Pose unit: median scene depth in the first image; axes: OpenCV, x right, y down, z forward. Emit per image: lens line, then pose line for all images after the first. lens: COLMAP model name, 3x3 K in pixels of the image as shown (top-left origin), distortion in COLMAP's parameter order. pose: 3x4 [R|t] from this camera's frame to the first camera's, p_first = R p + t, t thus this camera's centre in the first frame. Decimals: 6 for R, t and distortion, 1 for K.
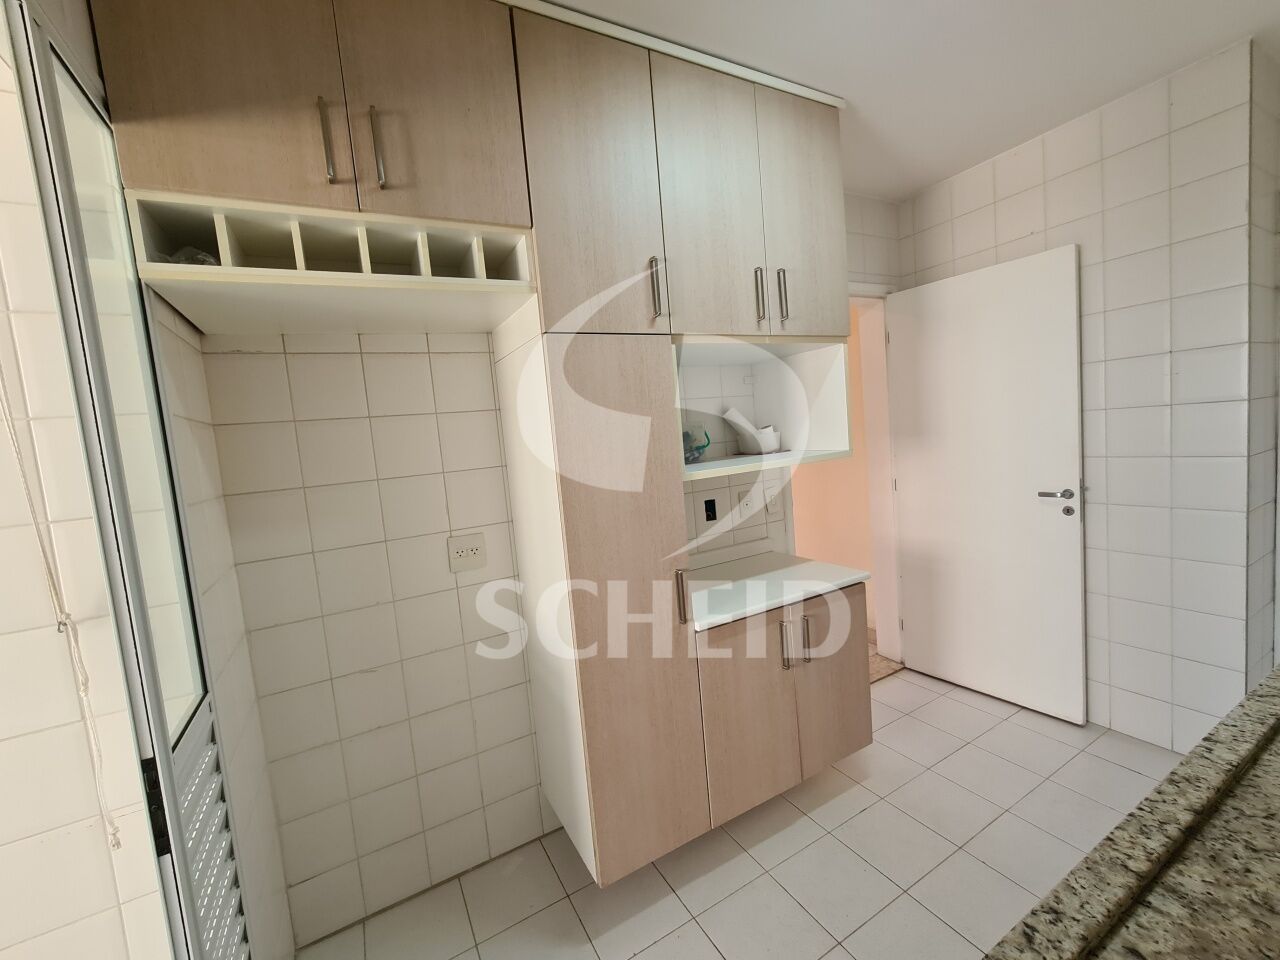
lens RADIAL K [[524.5, 0, 639.7], [0, 524.5, 474.8], [0, 0, 1]] dist [-0.001191, 0.000156]
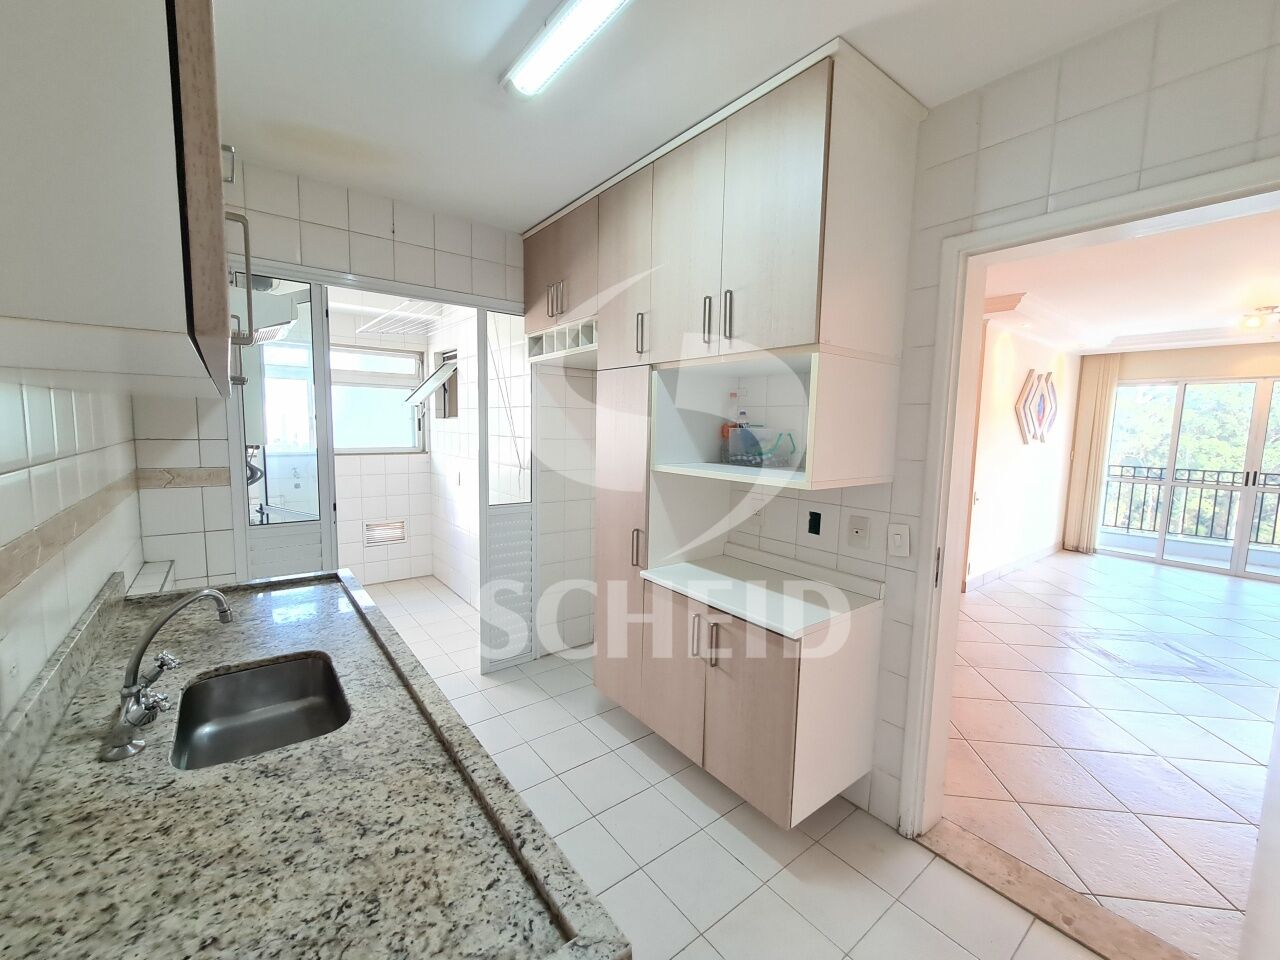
lens RADIAL K [[524.5, 0, 638.7], [0, 524.5, 475.2], [0, 0, 1]] dist [-0.001191, 0.000156]
pose [[0.147024, 0.190056, -0.970702, 1.168269], [-0.113727, 0.978107, 0.174281, -0.173517], [0.982573, 0.084772, 0.165420, 0.606179]]
